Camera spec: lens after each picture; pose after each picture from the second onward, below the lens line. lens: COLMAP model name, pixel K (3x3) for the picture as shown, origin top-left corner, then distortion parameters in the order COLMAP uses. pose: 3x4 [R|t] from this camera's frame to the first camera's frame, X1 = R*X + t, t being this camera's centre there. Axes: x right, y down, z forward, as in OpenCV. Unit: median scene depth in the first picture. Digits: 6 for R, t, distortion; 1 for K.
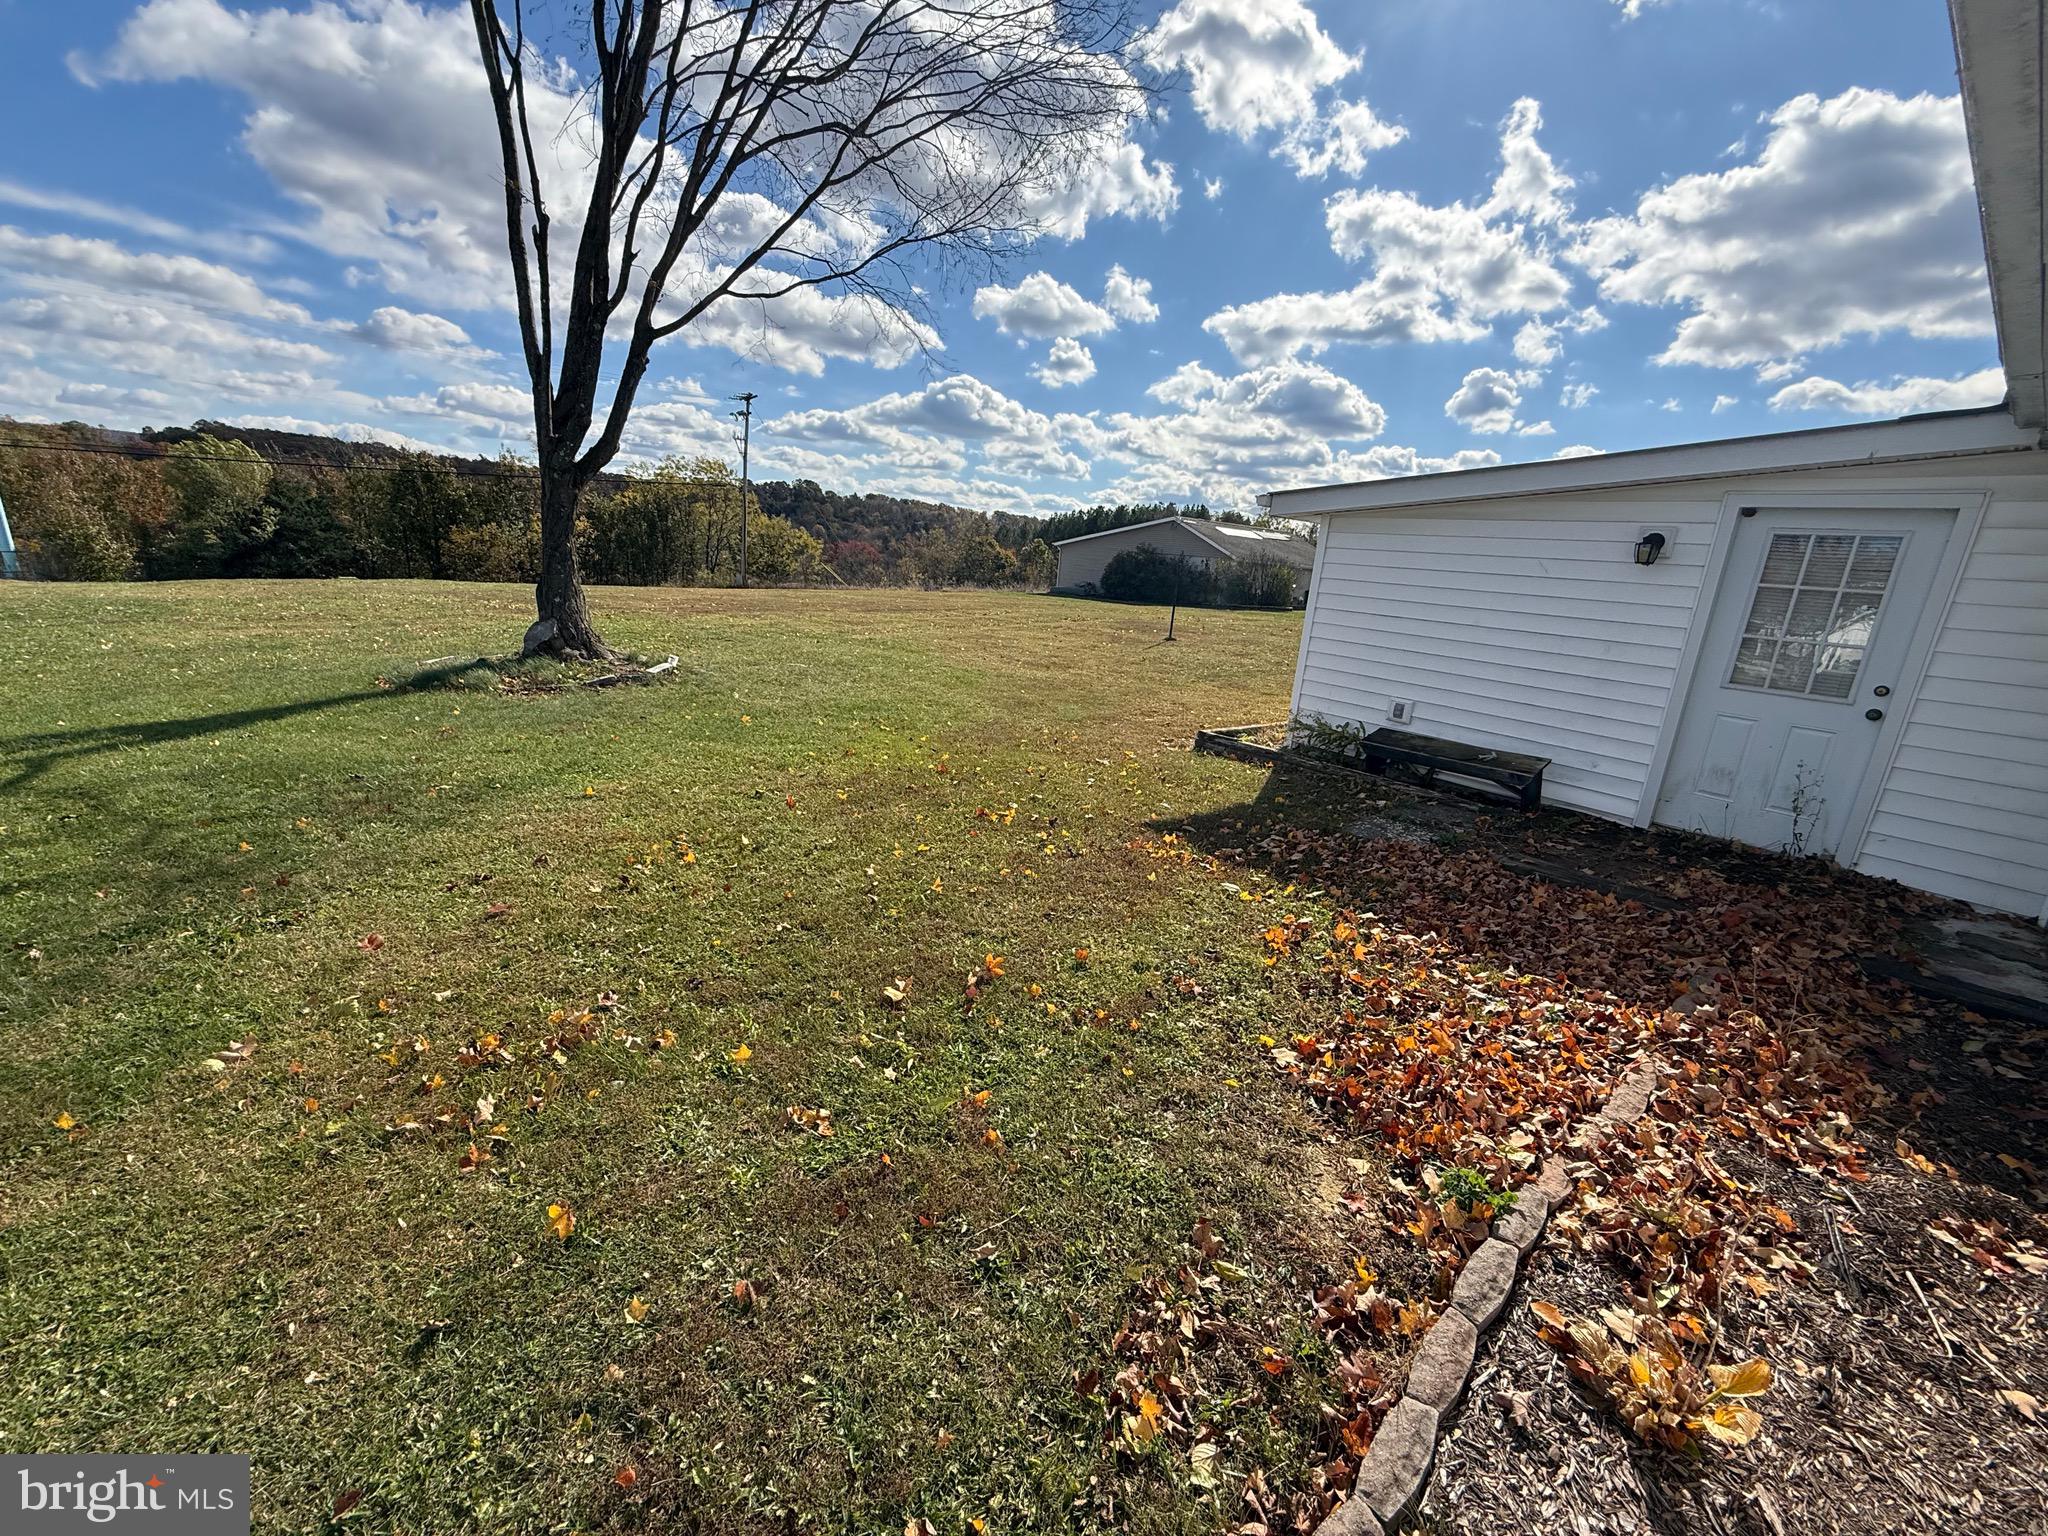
lens RADIAL K [[812.6, 0, 1019.9], [0, 812.6, 768.6], [0, 0, 1]] dist [-0.000484, -0.000099]
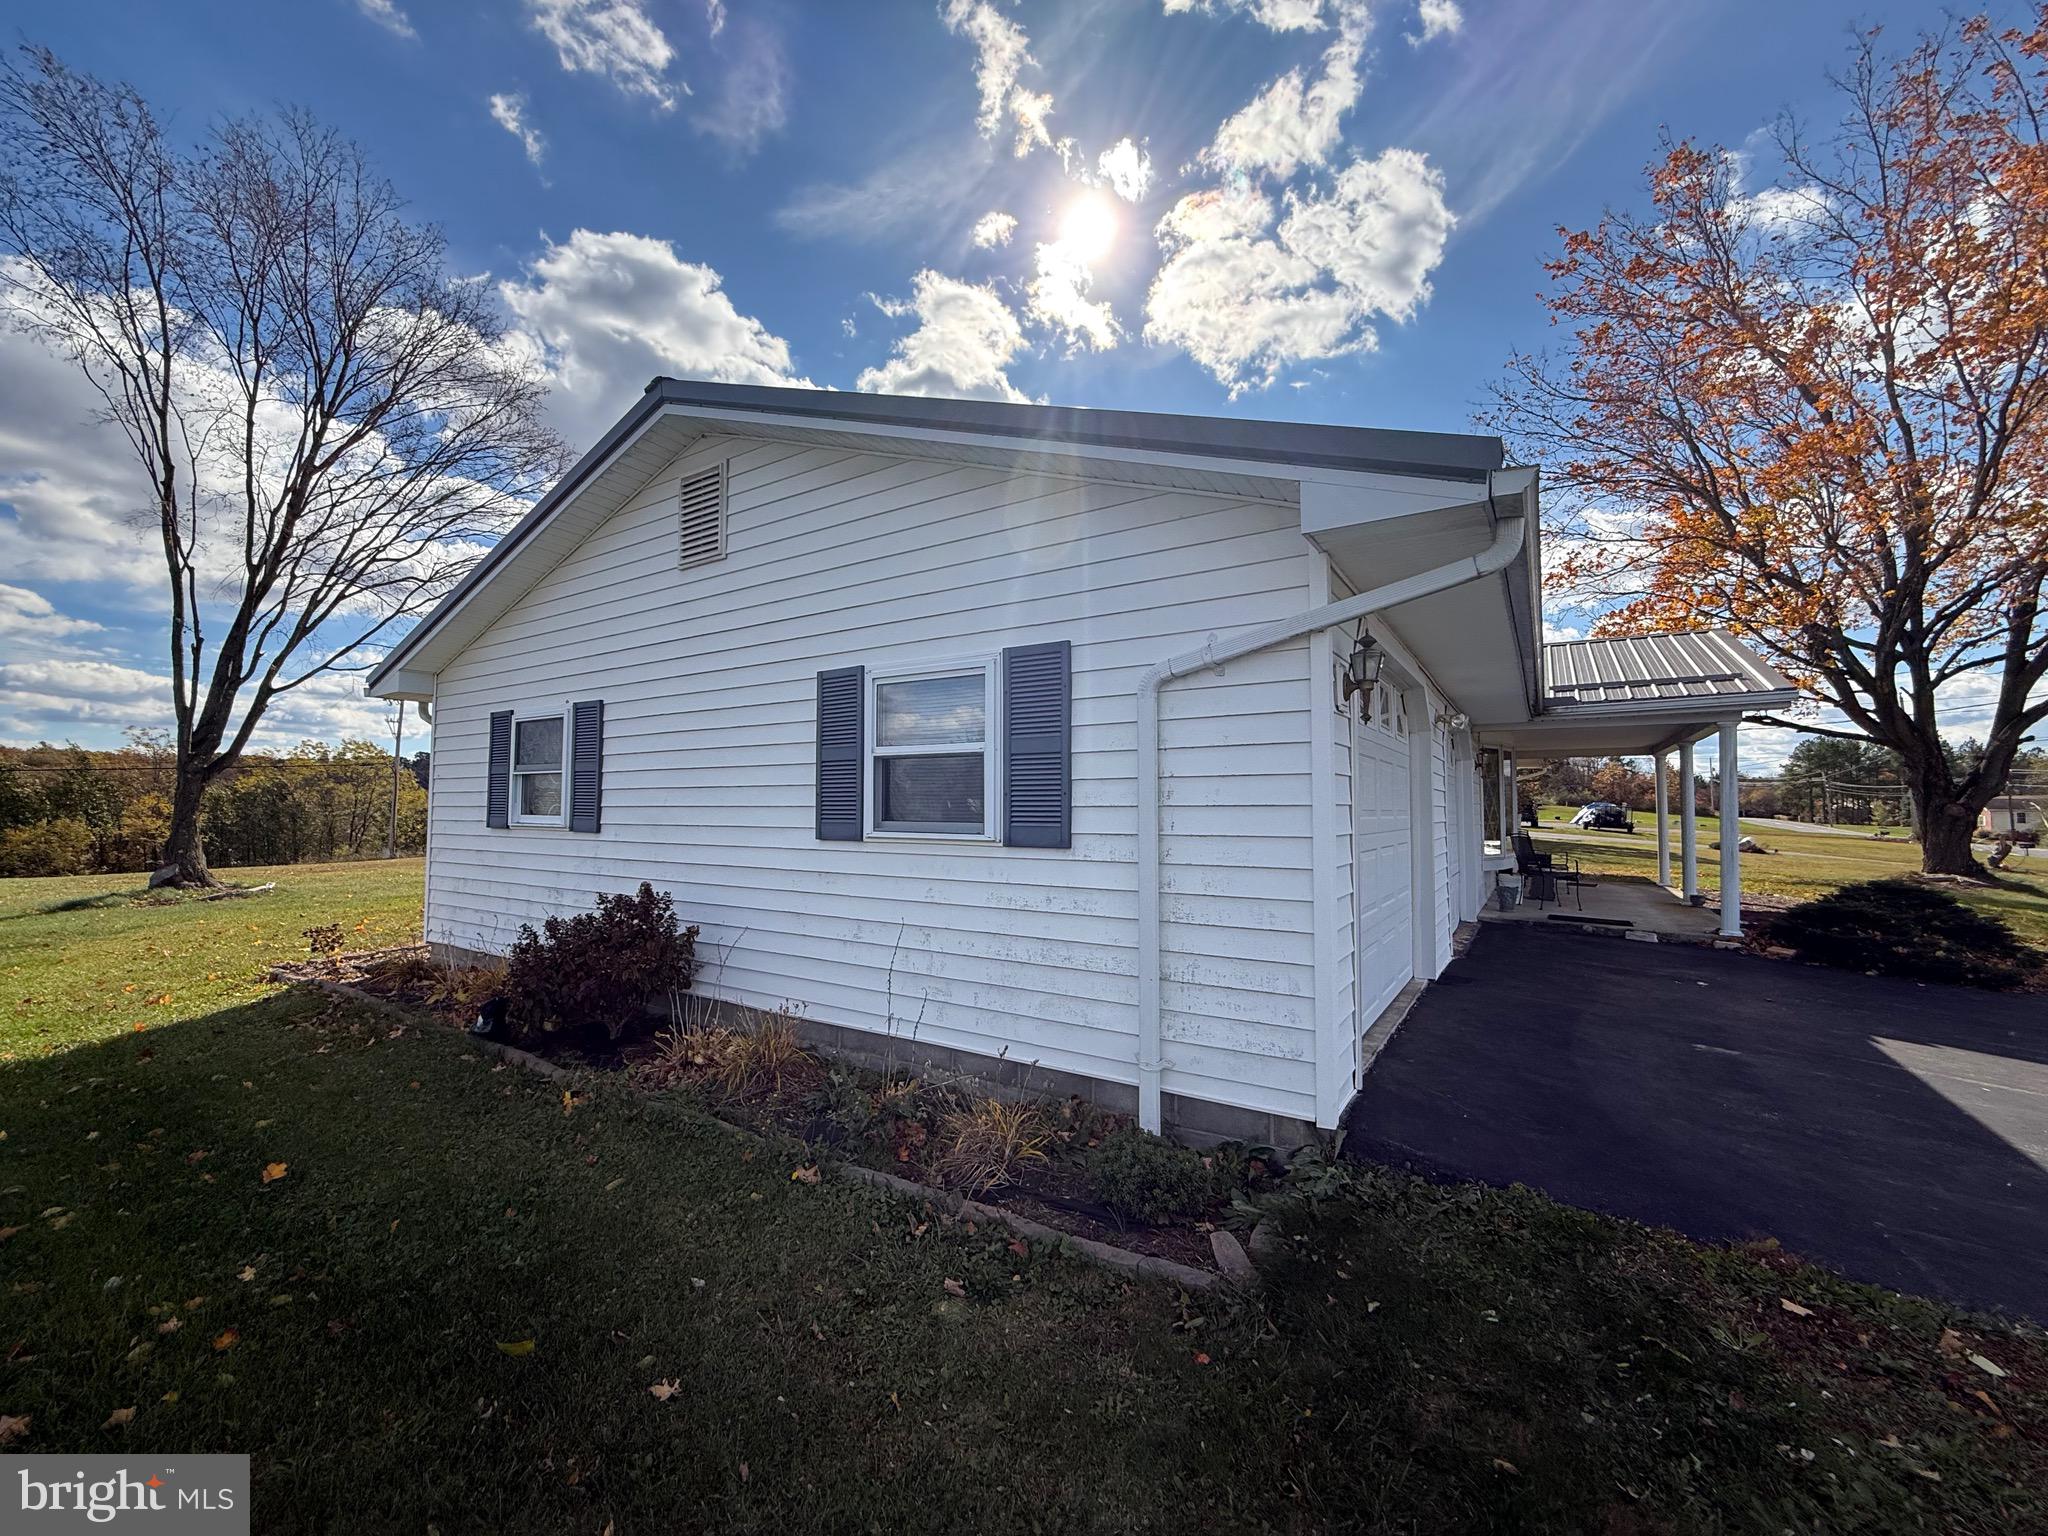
lens RADIAL K [[812.6, 0, 1019.9], [0, 812.6, 768.6], [0, 0, 1]] dist [-0.000484, -0.000099]
pose [[0.948695, -0.063885, 0.309673, 0.530400], [0.150229, 0.952845, -0.263662, 0.322007], [-0.278226, 0.296657, 0.913556, -1.004364]]
